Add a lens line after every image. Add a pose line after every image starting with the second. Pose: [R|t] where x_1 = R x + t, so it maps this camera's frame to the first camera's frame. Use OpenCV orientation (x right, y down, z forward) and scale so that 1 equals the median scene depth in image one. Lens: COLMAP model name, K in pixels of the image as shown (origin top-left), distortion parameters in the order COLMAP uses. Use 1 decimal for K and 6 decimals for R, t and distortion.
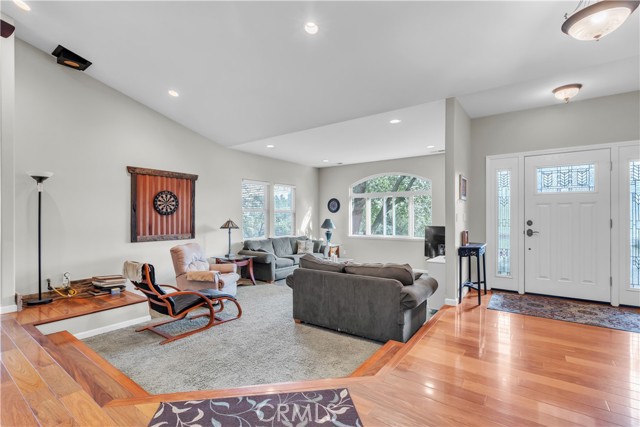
lens RADIAL K [[293.7, 0, 313.4], [0, 293.7, 215.1], [0, 0, 1]] dist [0.000297, -0.000074]
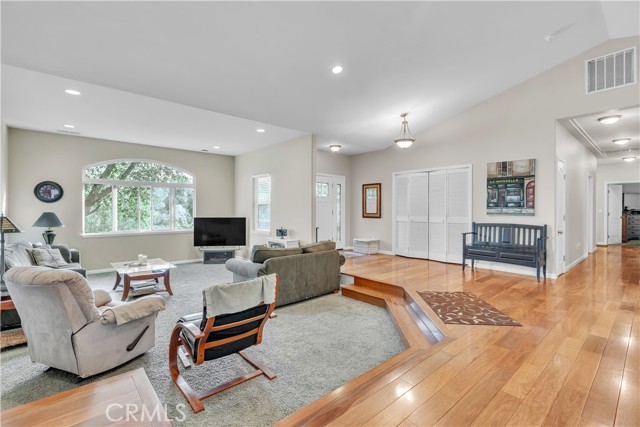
lens RADIAL K [[294.4, 0, 318.6], [0, 294.4, 208.5], [0, 0, 1]] dist [-0.000320, -0.000096]
pose [[0.214651, 0.000832, 0.976690, -1.132490], [-0.007900, 0.999968, 0.000885, 0.000111], [-0.976659, -0.007906, 0.214651, 0.665722]]
